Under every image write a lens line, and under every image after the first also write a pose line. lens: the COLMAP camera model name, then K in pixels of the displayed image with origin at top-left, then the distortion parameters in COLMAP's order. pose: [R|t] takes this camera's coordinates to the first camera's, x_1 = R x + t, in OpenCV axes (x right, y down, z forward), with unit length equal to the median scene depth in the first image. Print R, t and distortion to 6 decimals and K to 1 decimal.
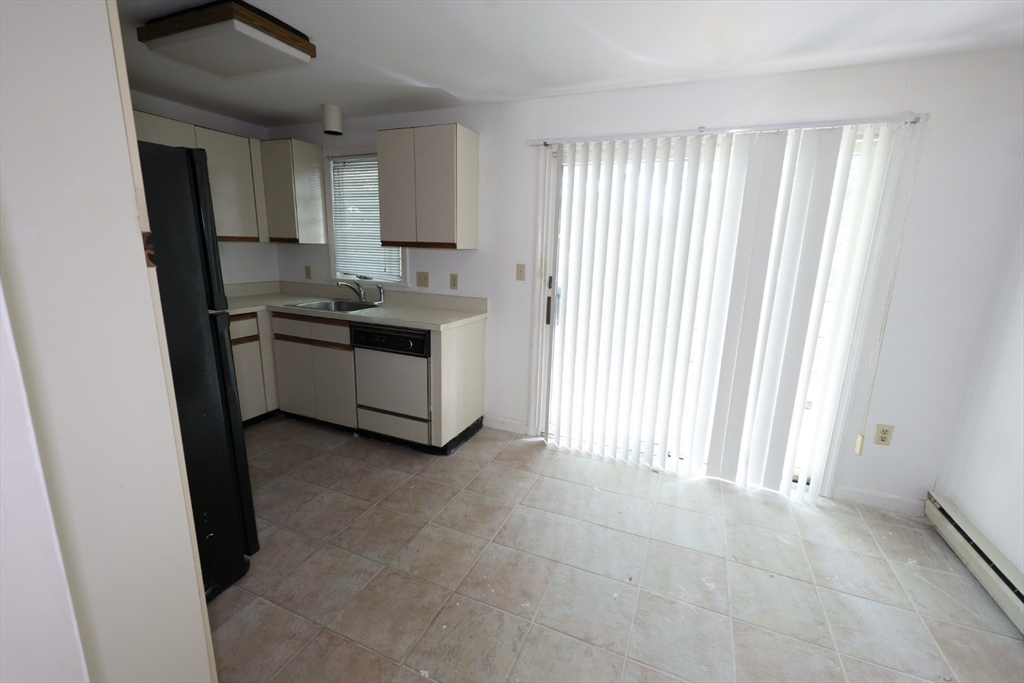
lens RADIAL K [[428.5, 0, 512.0], [0, 428.5, 341.5], [0, 0, 1]] dist [0.002046, 0.000470]
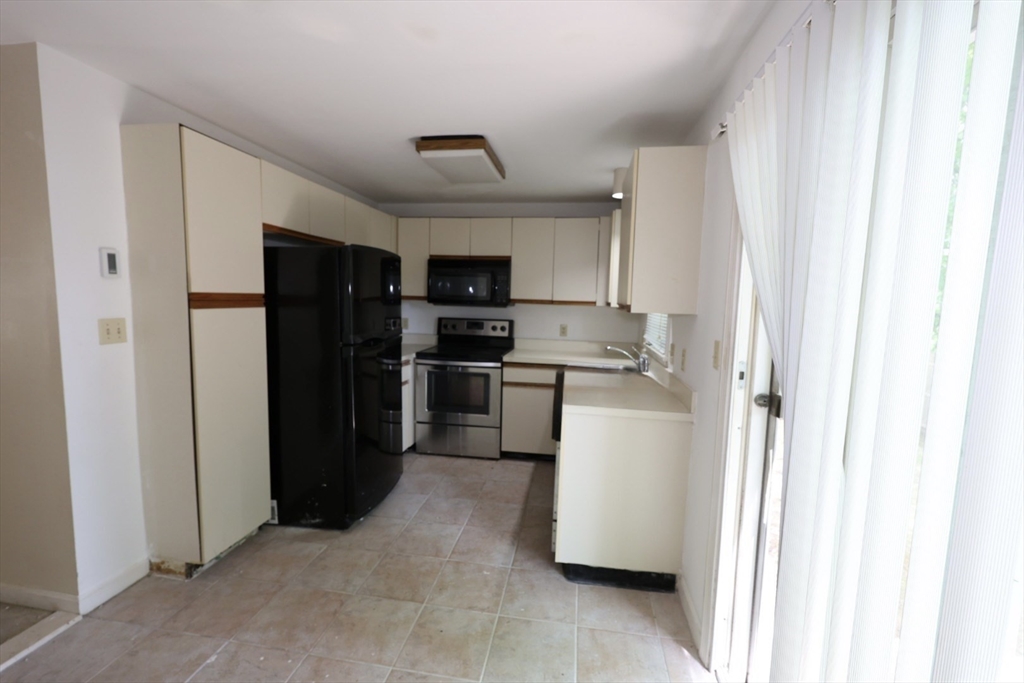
lens RADIAL K [[428.5, 0, 512.0], [0, 428.5, 341.5], [0, 0, 1]] dist [0.002046, 0.000470]
pose [[0.247689, 0.067065, -0.966515, 0.739393], [-0.224260, 0.974477, 0.010147, -0.177294], [0.942527, 0.214237, 0.256408, 0.894809]]
